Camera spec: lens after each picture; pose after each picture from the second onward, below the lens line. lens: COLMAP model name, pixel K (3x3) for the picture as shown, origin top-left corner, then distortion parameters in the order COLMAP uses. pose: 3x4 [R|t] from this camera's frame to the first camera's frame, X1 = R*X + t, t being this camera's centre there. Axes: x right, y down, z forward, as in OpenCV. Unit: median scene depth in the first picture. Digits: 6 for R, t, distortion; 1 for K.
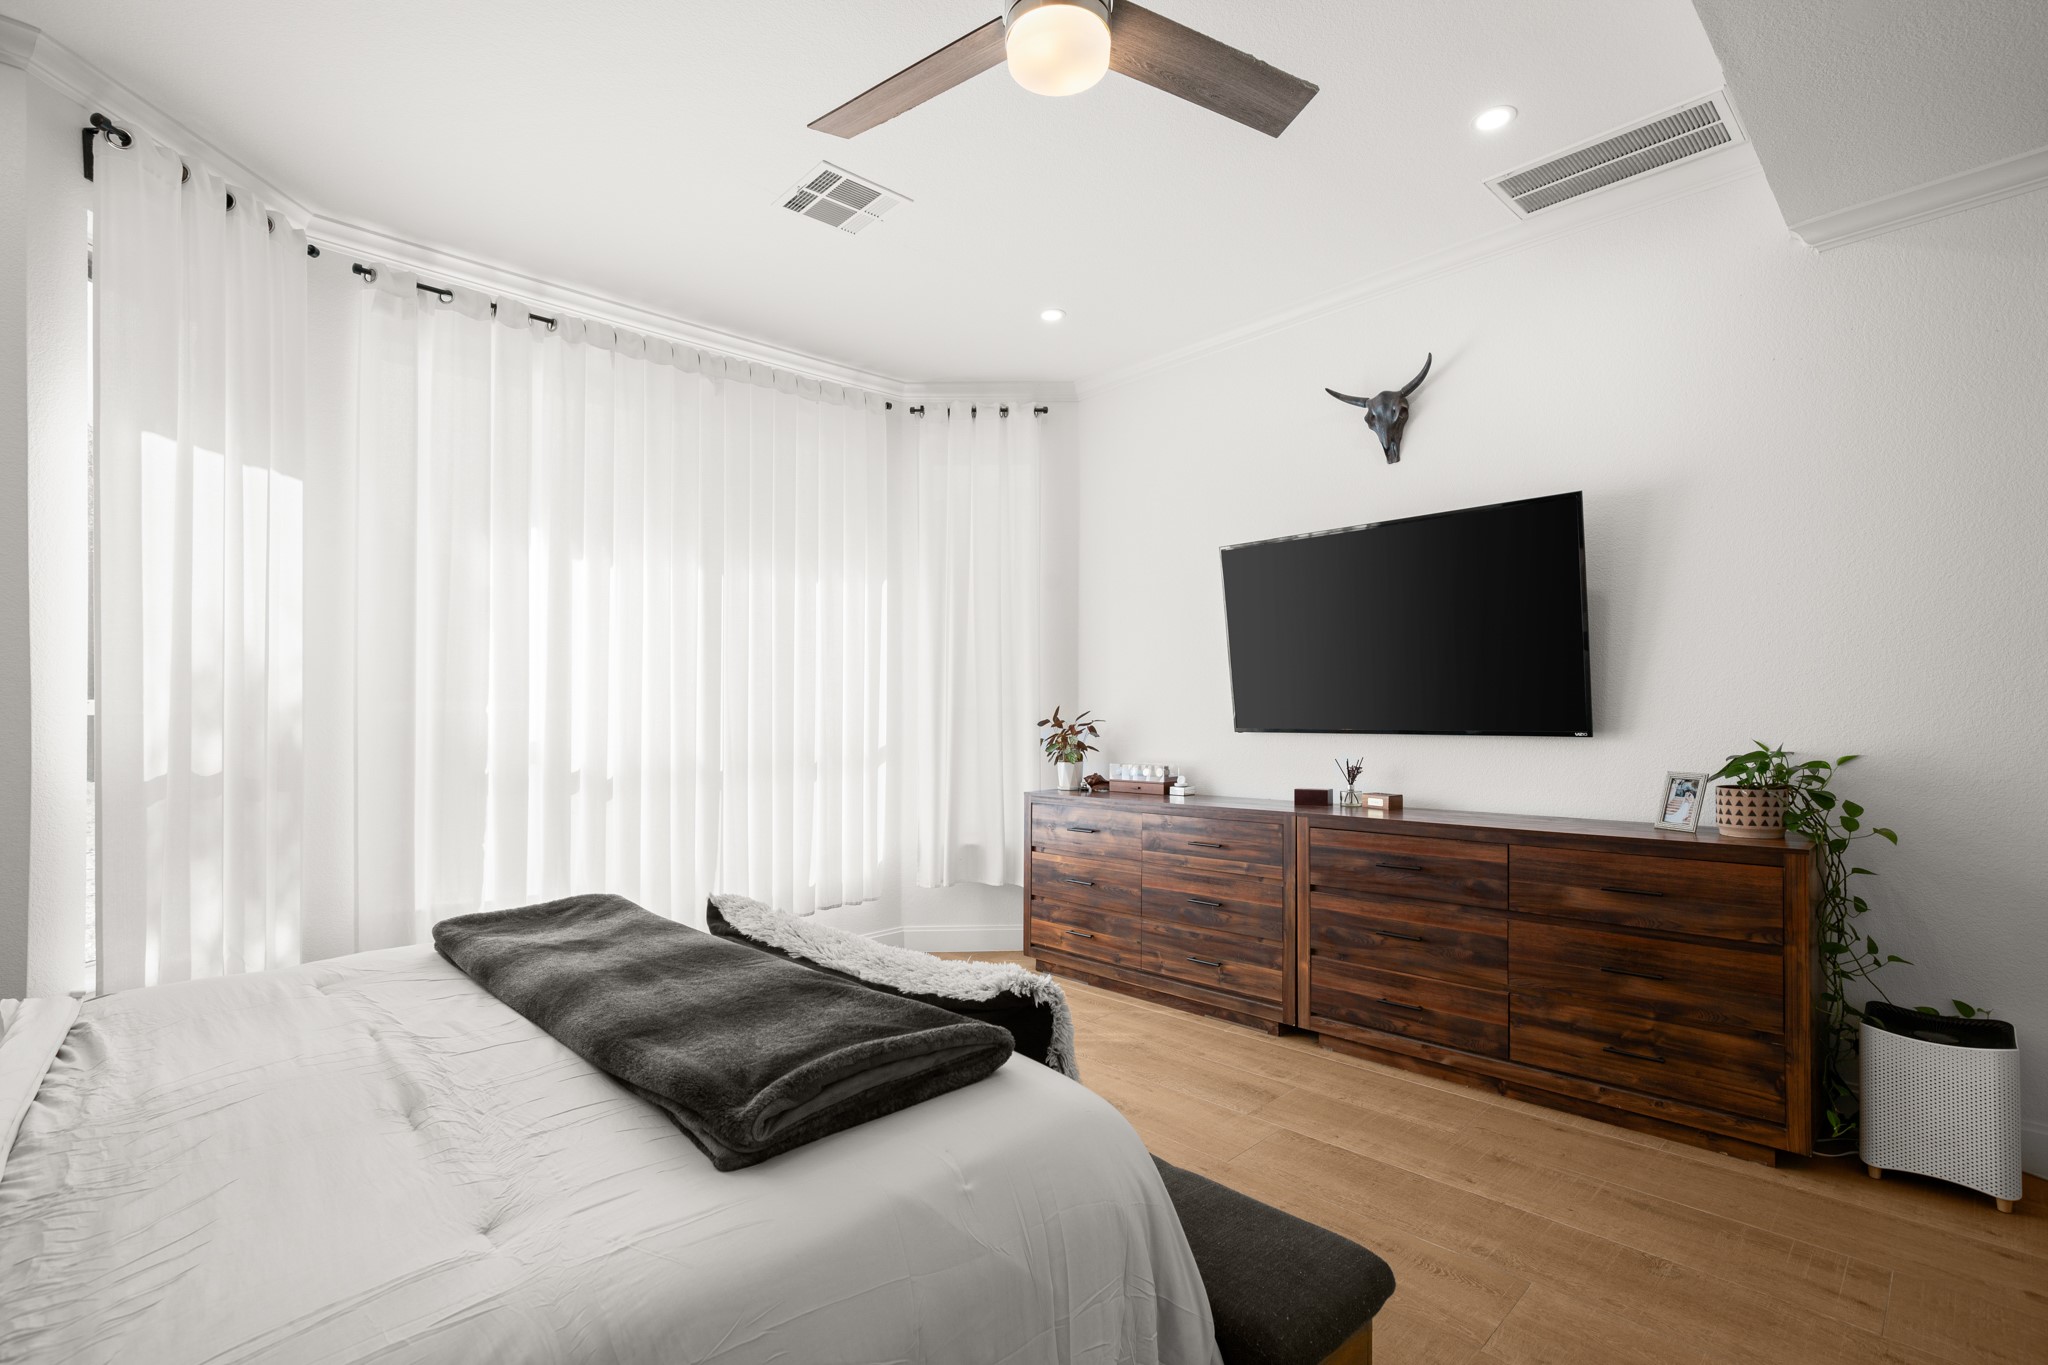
lens RADIAL K [[934.9, 0, 1031.4], [0, 934.9, 695.9], [0, 0, 1]] dist [-0.001042, 0.000584]
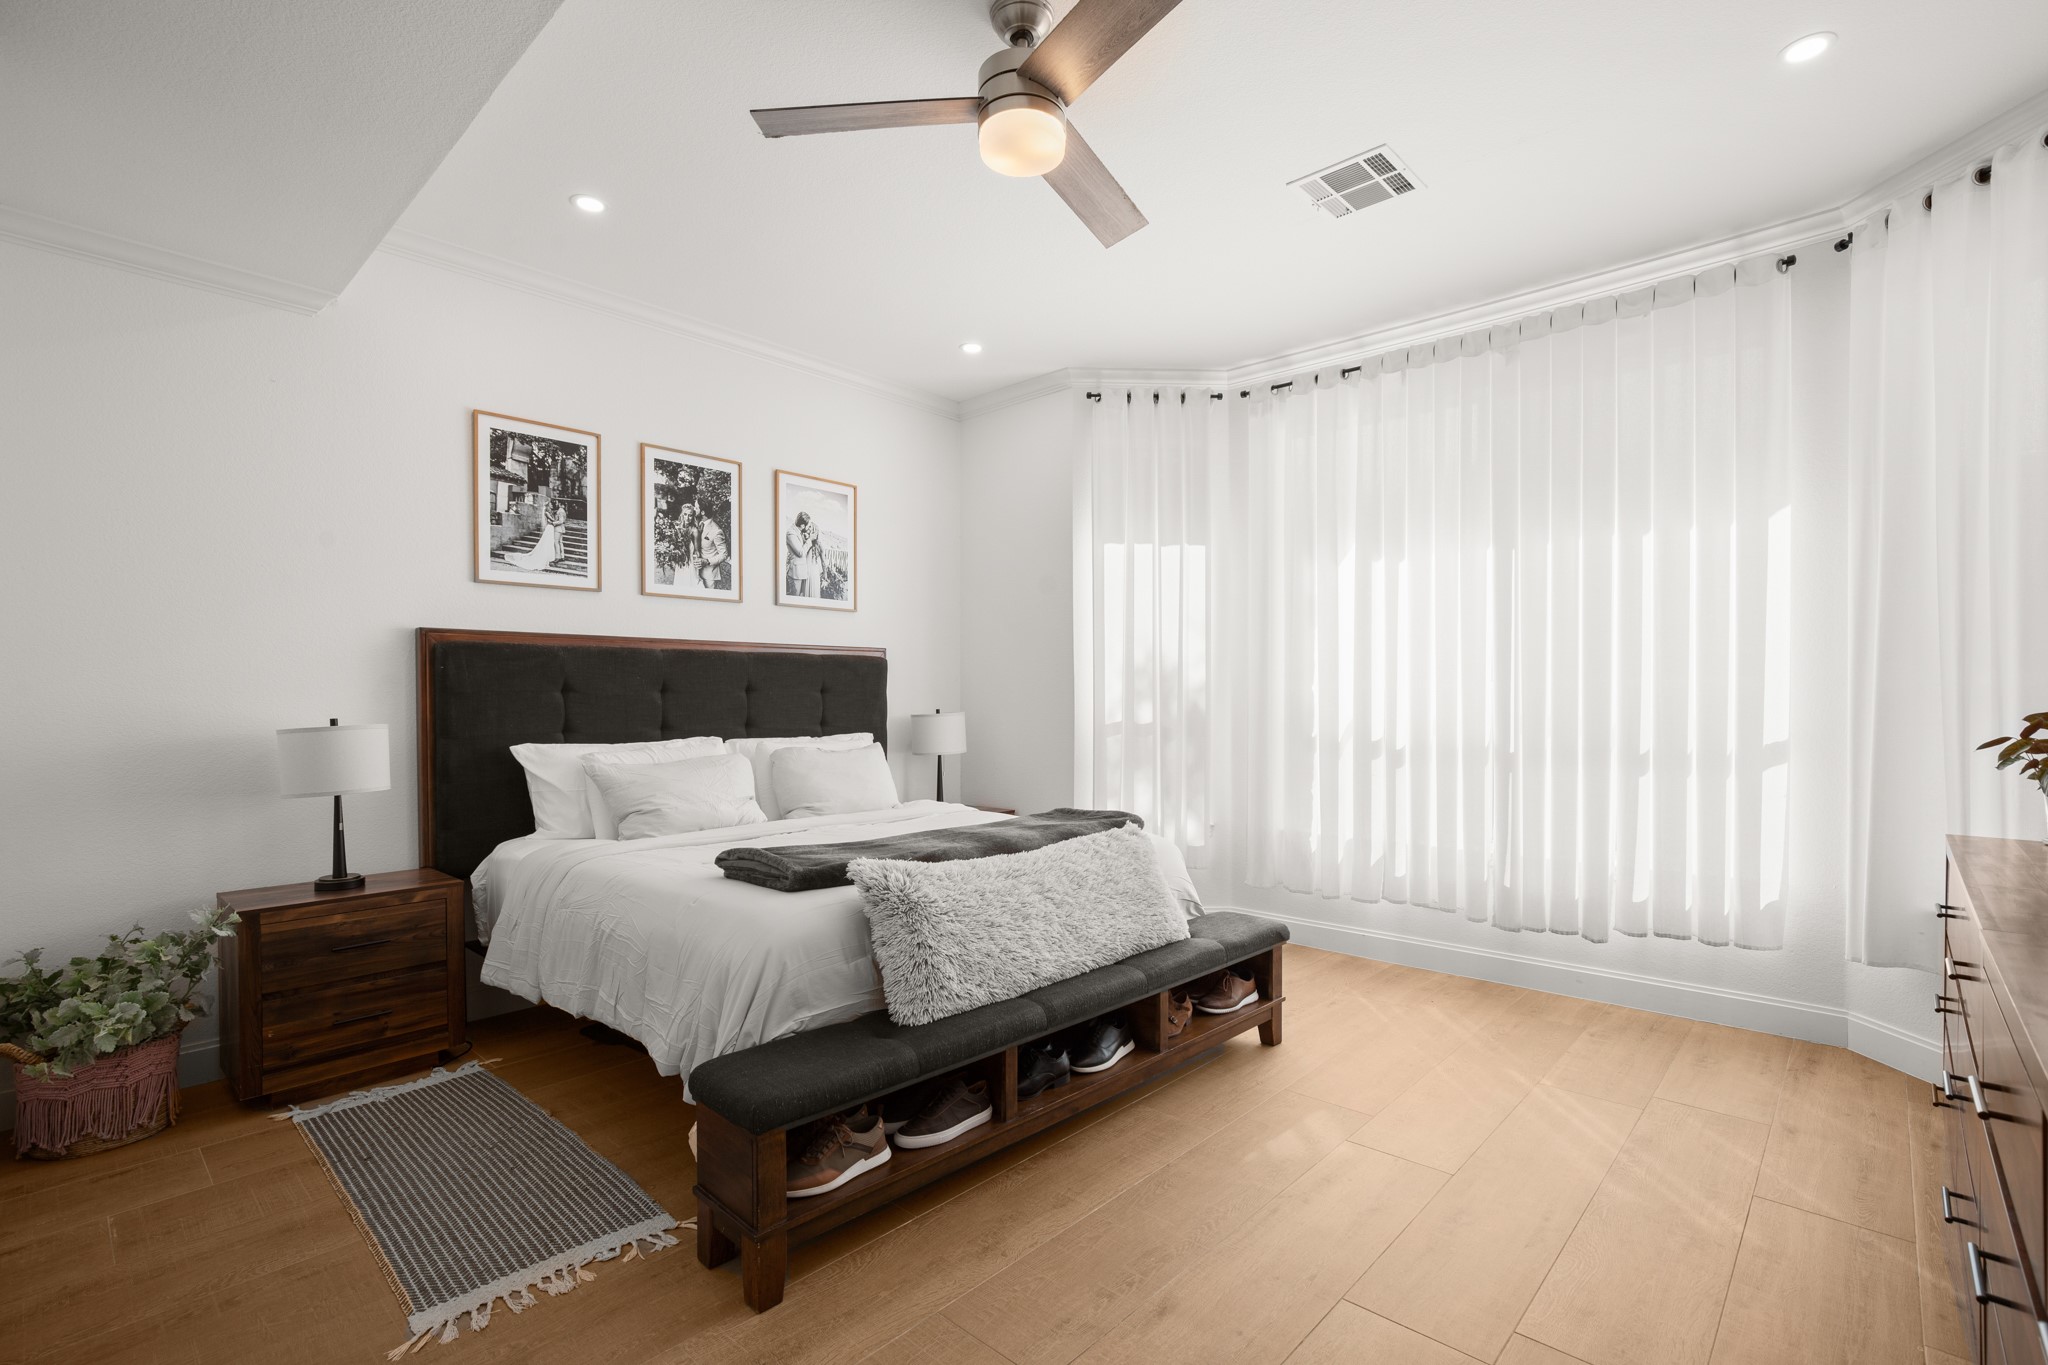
lens RADIAL K [[934.9, 0, 1032.2], [0, 934.9, 686.9], [0, 0, 1]] dist [-0.001042, 0.000584]
pose [[0.063490, 0.002381, -0.997980, 0.660462], [0.010599, 0.999939, 0.003060, 0.004753], [0.997926, -0.010772, 0.063461, 0.486621]]
